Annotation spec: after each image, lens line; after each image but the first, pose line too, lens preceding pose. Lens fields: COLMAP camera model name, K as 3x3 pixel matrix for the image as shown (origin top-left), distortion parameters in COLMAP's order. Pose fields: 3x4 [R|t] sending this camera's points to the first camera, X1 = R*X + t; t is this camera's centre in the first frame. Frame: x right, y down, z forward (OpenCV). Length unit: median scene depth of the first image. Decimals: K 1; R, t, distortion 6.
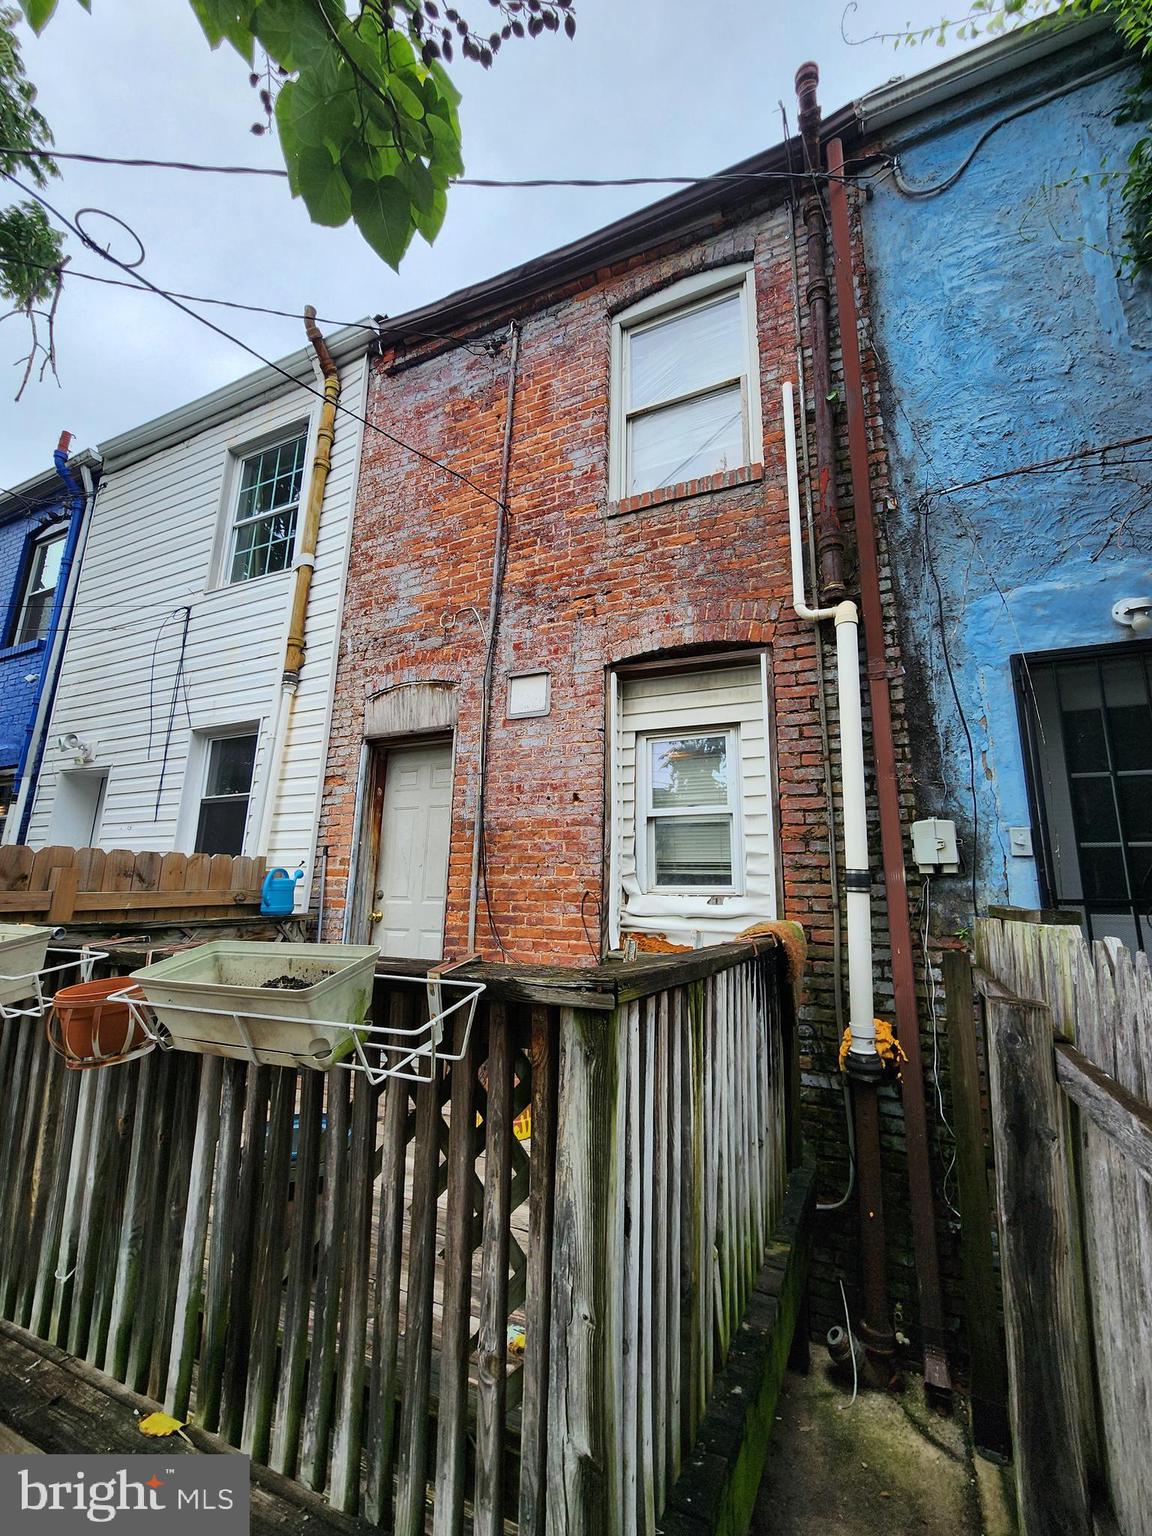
lens RADIAL K [[629.2, 0, 573.1], [0, 629.2, 769.4], [0, 0, 1]] dist [-0.003418, 0.001449]
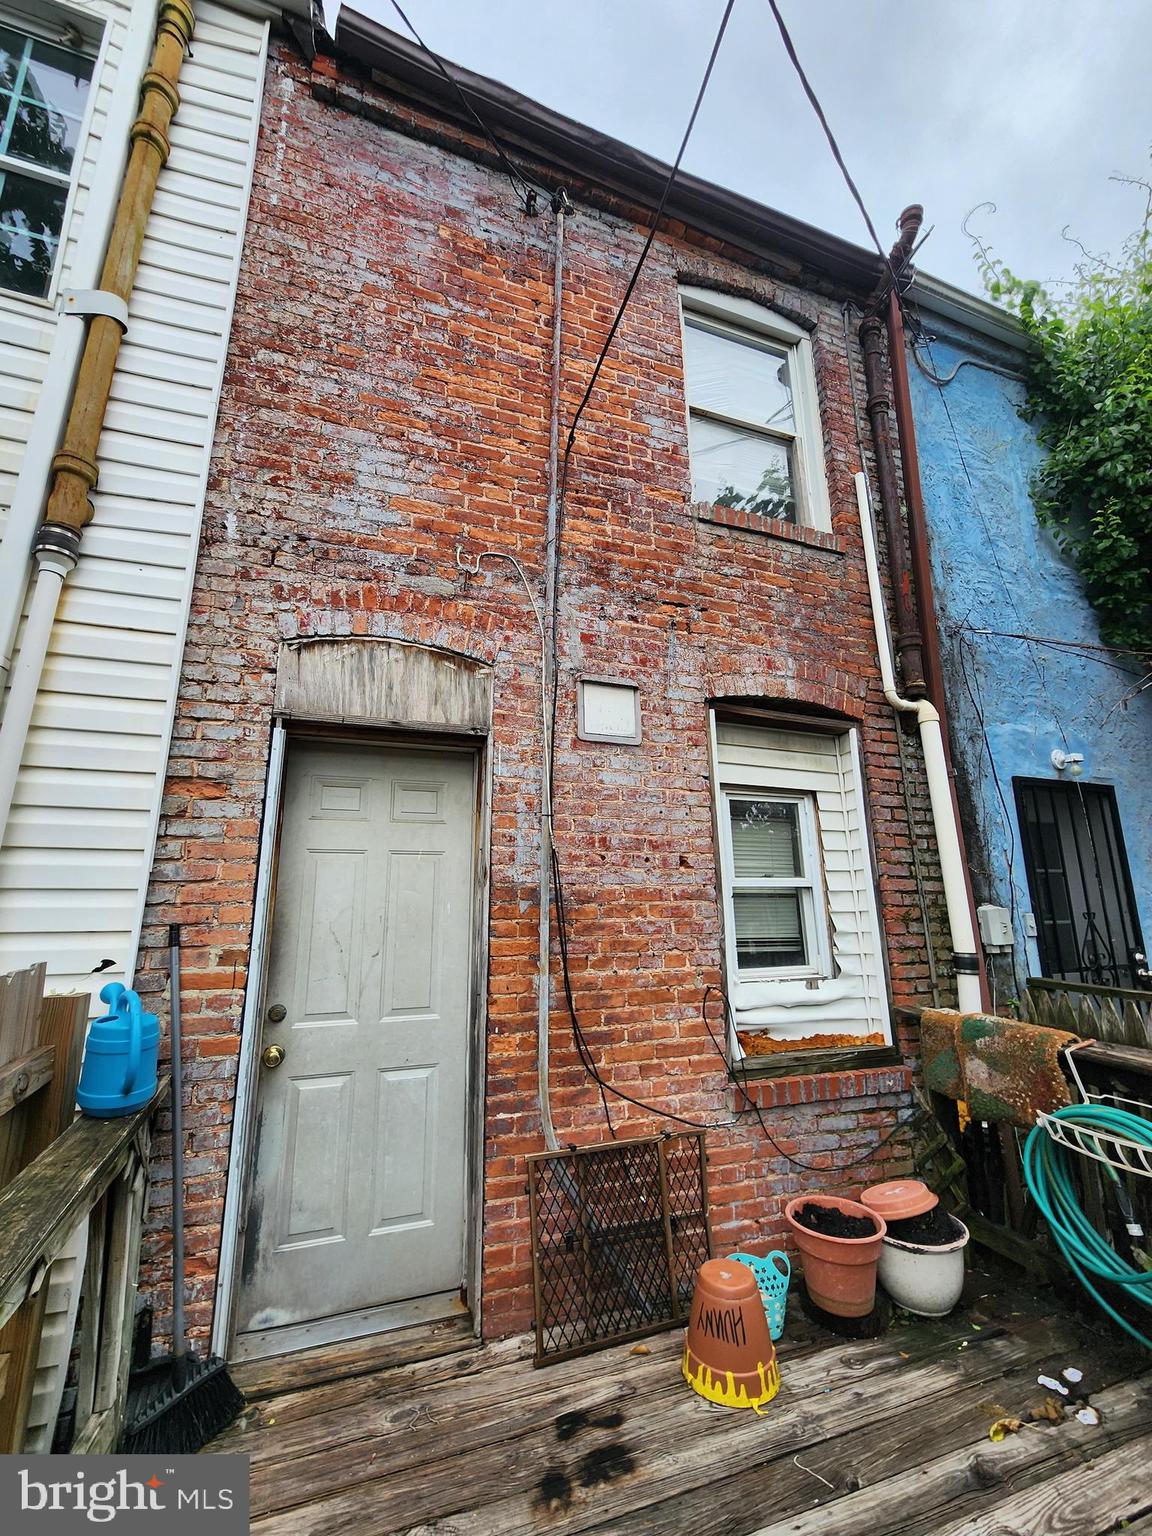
lens RADIAL K [[629.2, 0, 580.5], [0, 629.2, 767.8], [0, 0, 1]] dist [-0.003418, 0.001449]
pose [[0.700534, 0.131300, 0.701436, -0.597748], [-0.125356, 0.990285, -0.060173, -0.006726], [-0.702523, -0.045776, 0.710188, 0.512175]]
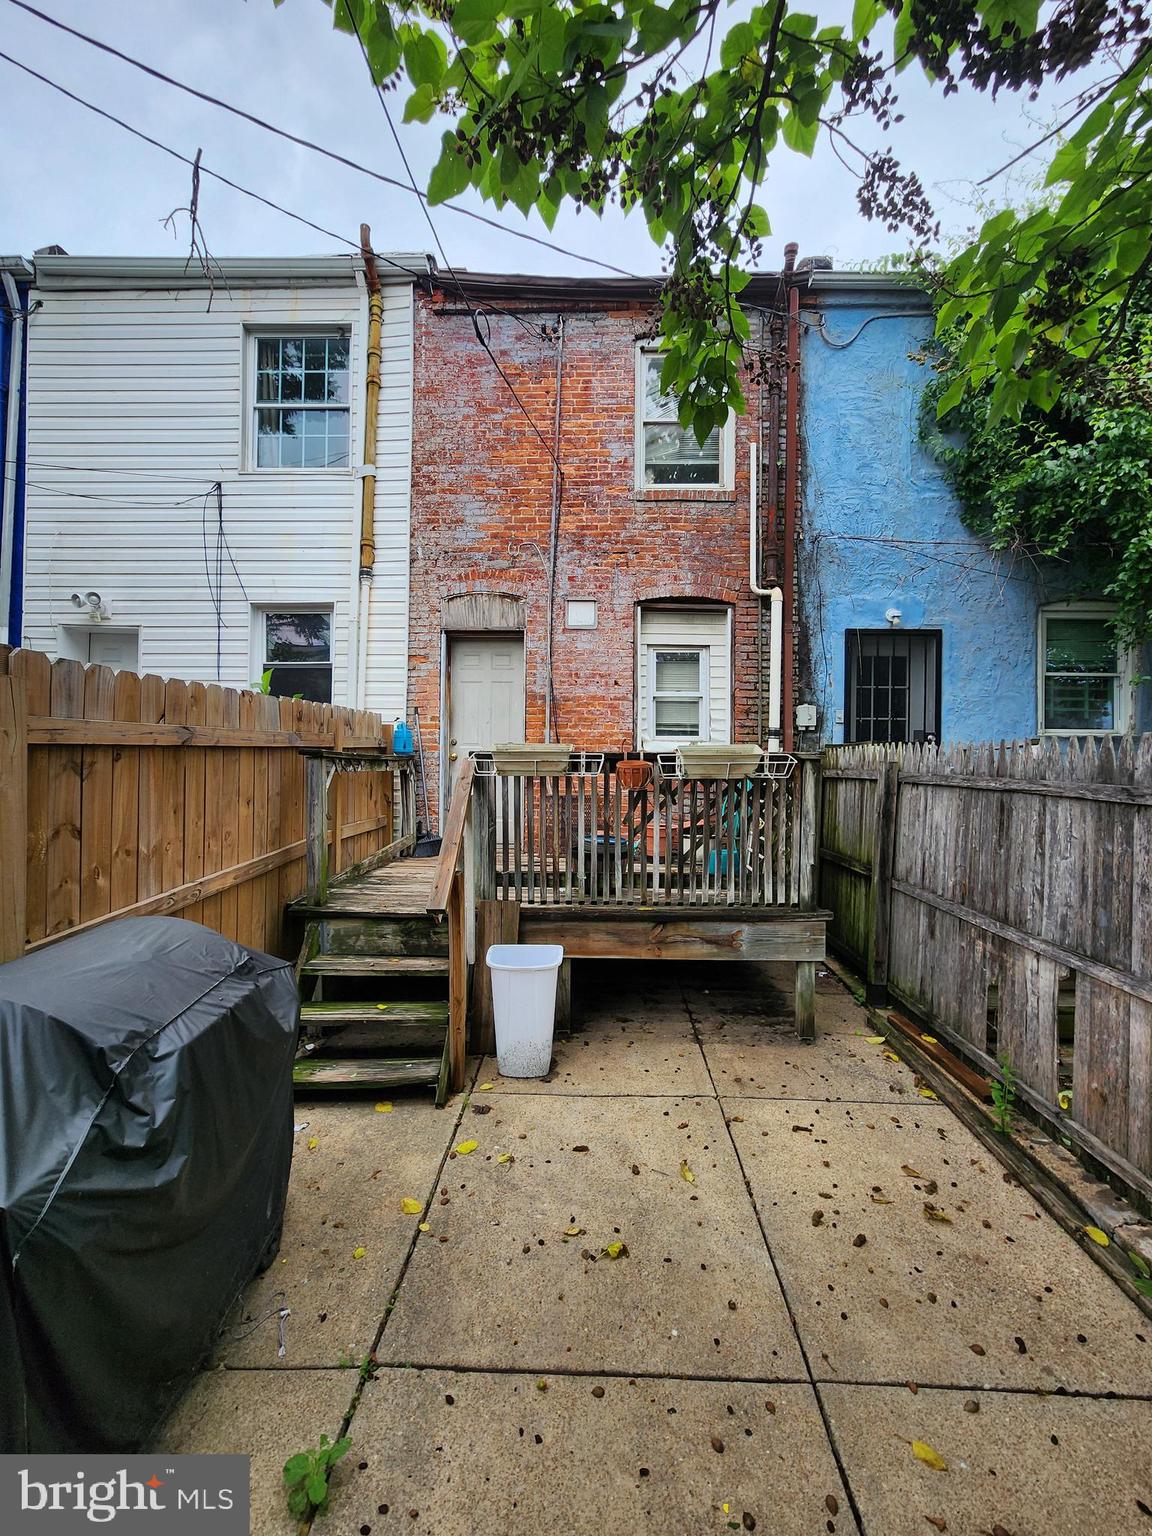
lens RADIAL K [[629.2, 0, 567.4], [0, 629.2, 764.6], [0, 0, 1]] dist [-0.003418, 0.001449]
pose [[0.916640, -0.005614, 0.399674, -0.726576], [-0.074949, 0.979752, 0.185655, -0.040283], [-0.392624, -0.200134, 0.897660, -0.447163]]
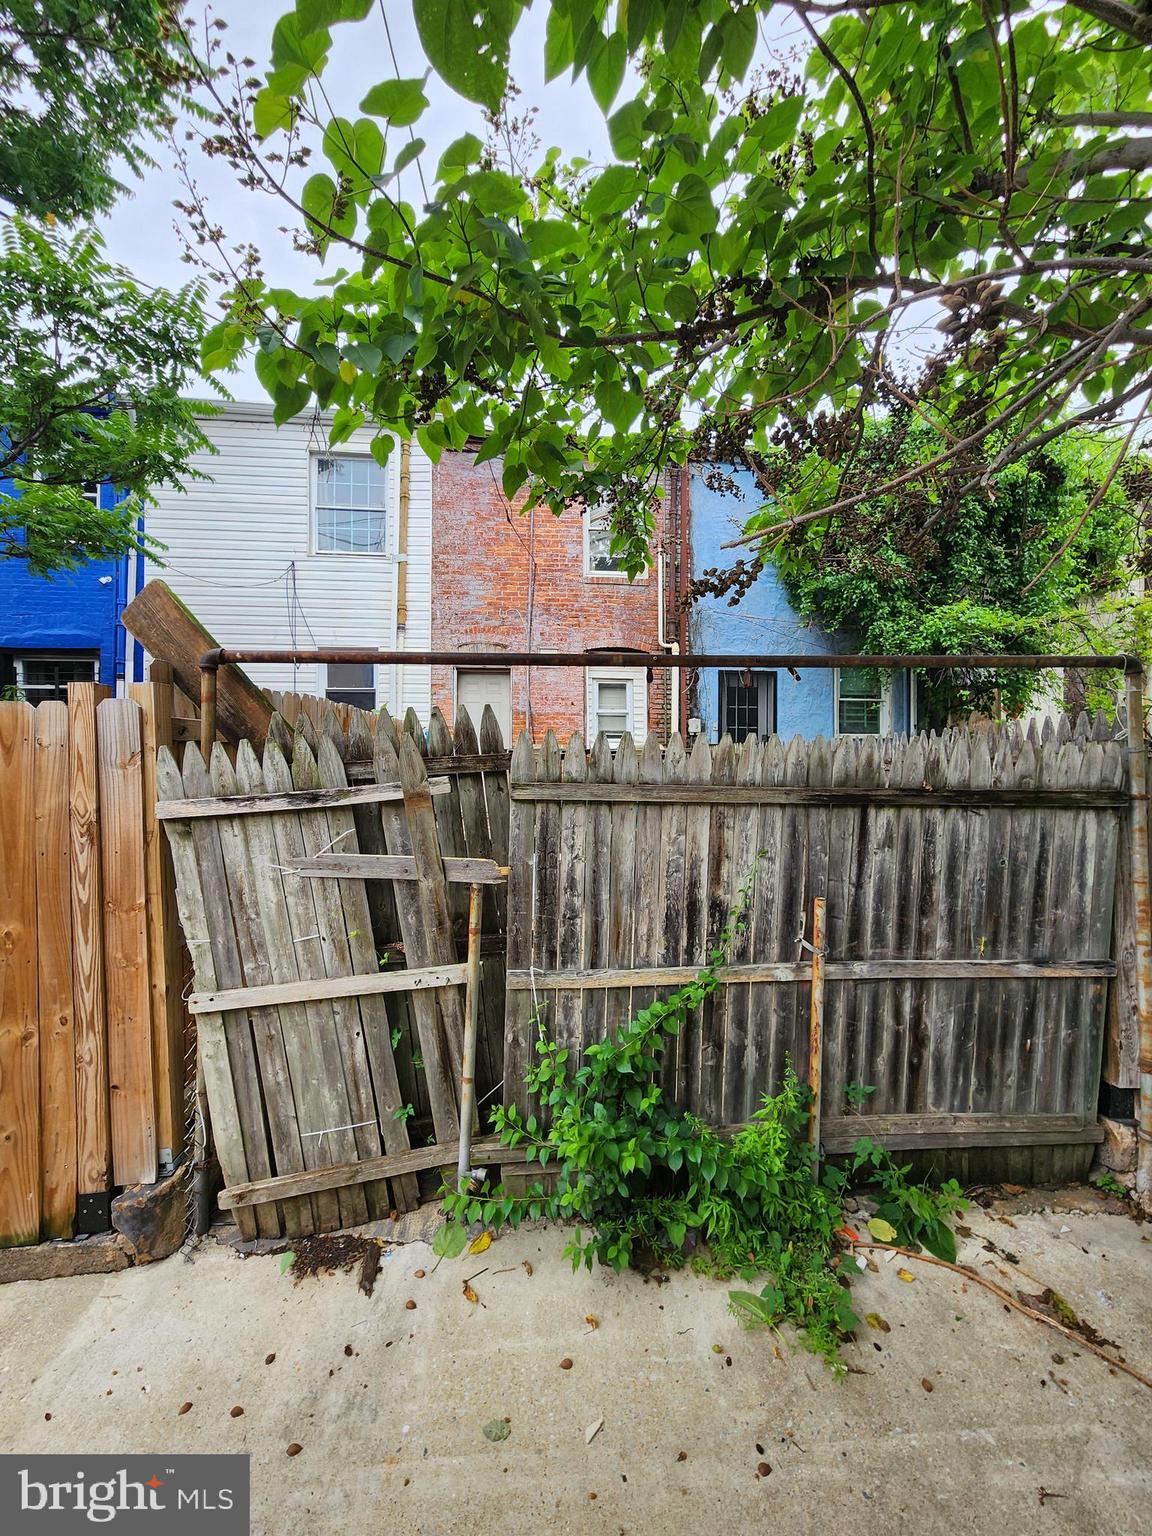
lens RADIAL K [[629.2, 0, 565.4], [0, 629.2, 758.1], [0, 0, 1]] dist [-0.003418, 0.001449]
pose [[0.859946, -0.010324, 0.510281, -1.210745], [-0.089105, 0.981404, 0.170019, -0.155678], [-0.502547, -0.191675, 0.843034, -1.054132]]
